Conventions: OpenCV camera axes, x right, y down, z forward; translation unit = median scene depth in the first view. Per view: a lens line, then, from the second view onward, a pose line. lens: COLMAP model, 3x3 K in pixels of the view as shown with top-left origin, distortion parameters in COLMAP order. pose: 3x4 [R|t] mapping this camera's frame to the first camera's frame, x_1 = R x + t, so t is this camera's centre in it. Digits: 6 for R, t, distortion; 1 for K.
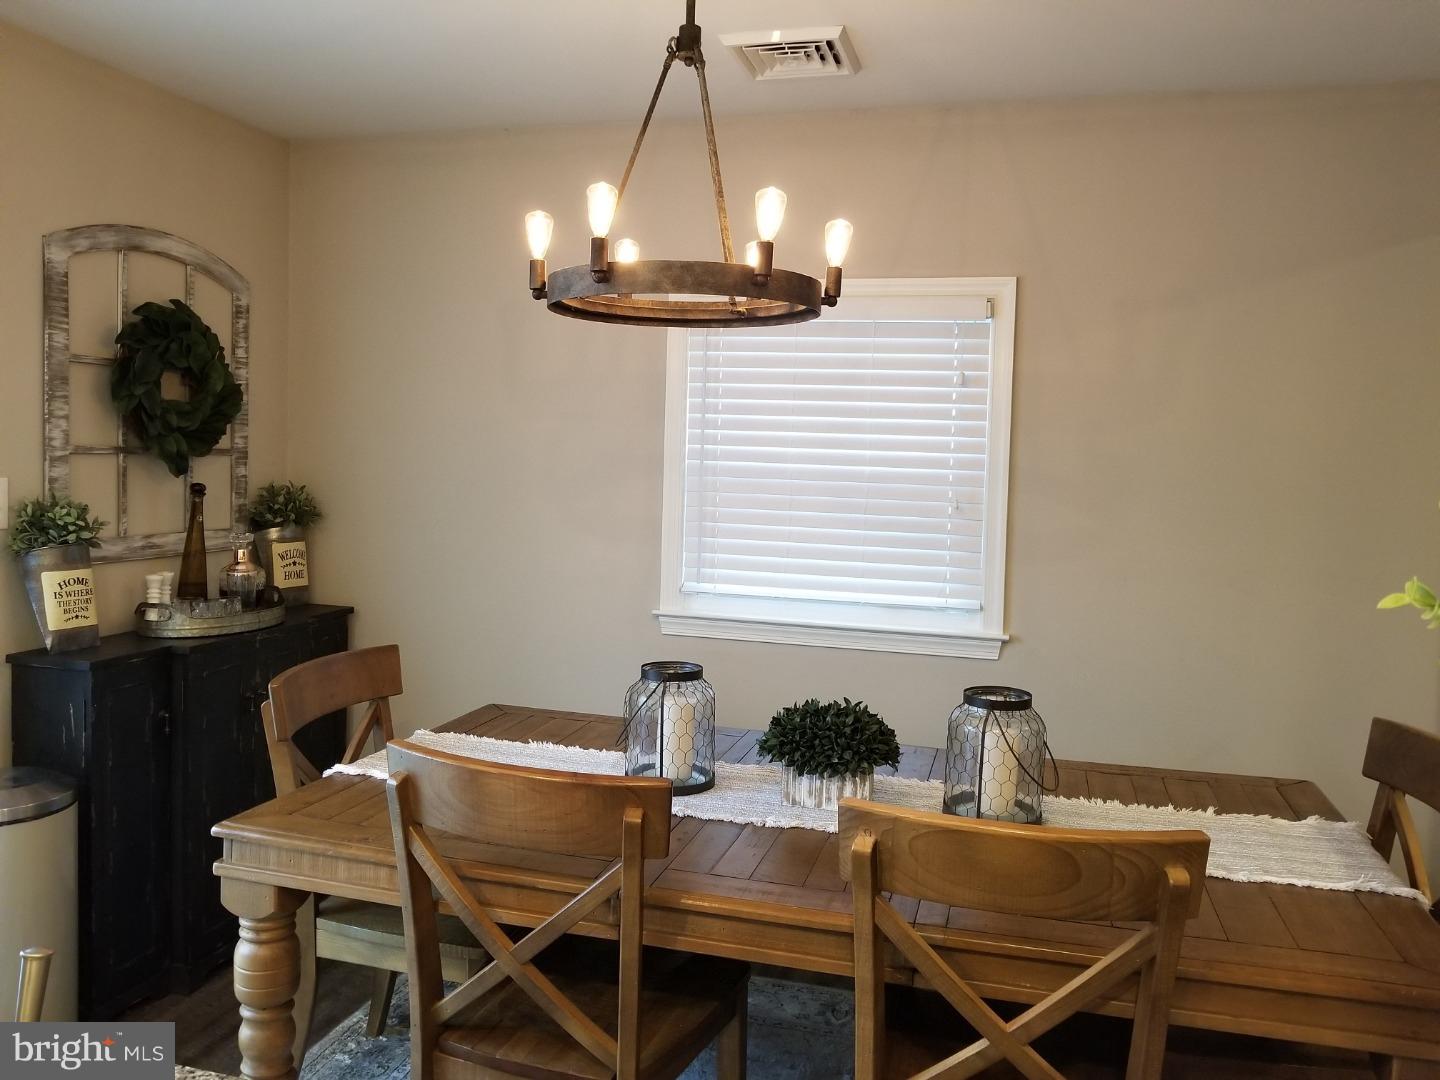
lens RADIAL K [[1148.0, 0, 717.6], [0, 1148.0, 536.5], [0, 0, 1]] dist [-0.013002, -0.002291]
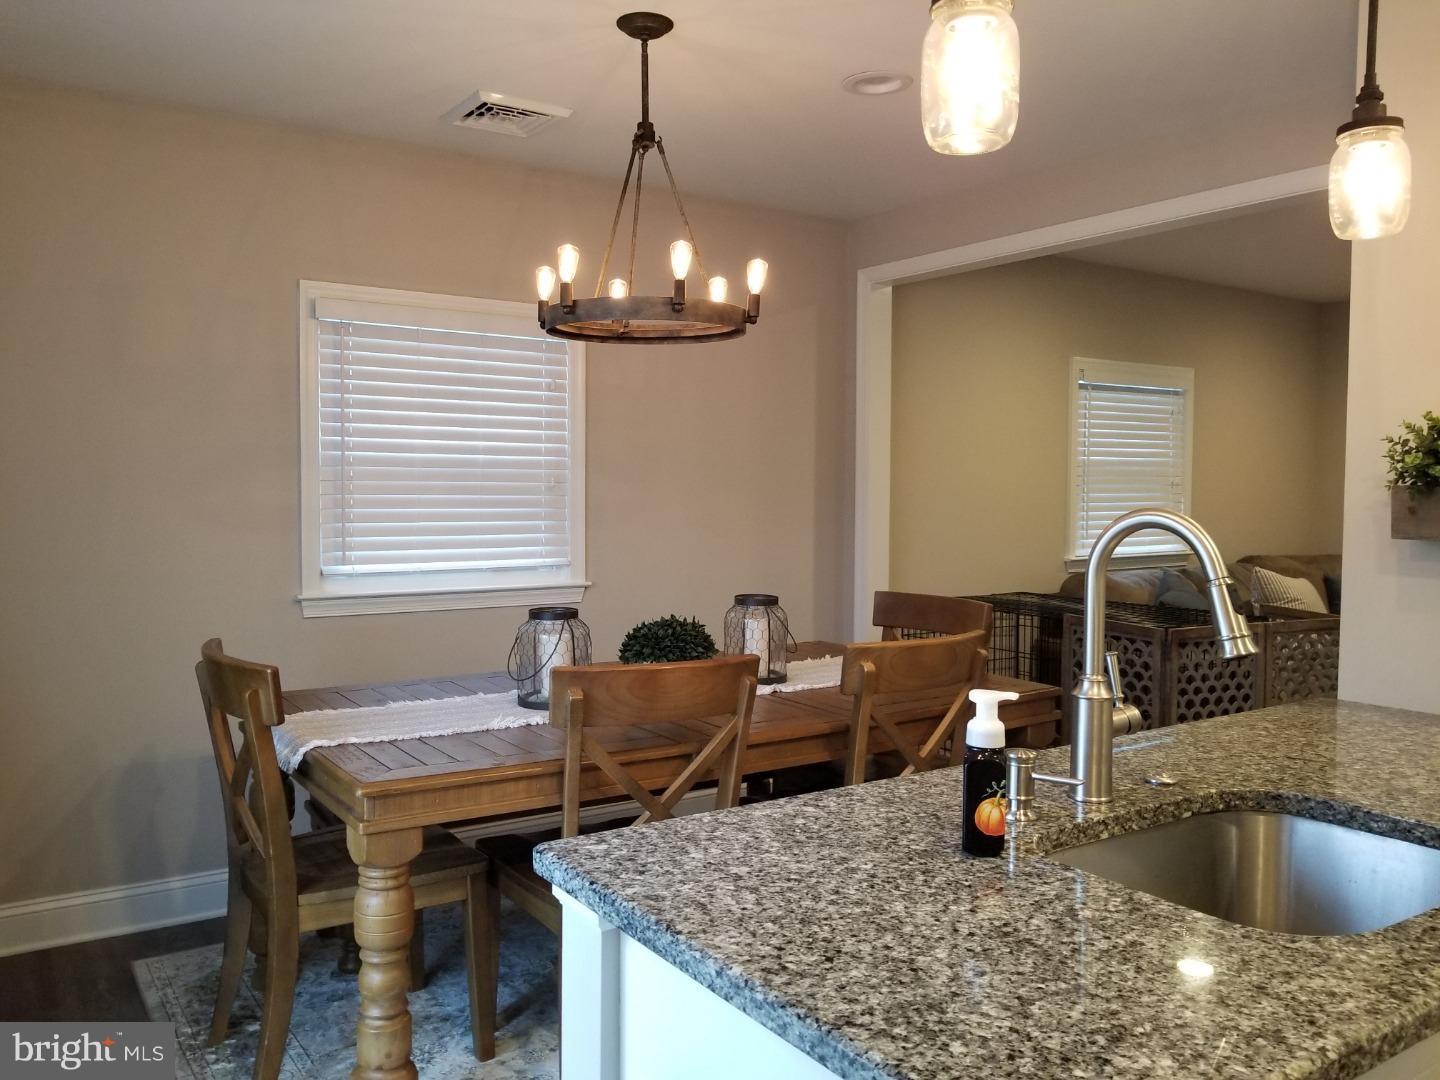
lens RADIAL K [[1148.0, 0, 706.6], [0, 1148.0, 545.3], [0, 0, 1]] dist [-0.013002, -0.002291]
pose [[0.648721, -0.067228, 0.758051, -0.645434], [0.069290, 0.997171, 0.029138, 0.015225], [-0.757865, 0.033623, 0.651544, 0.043063]]
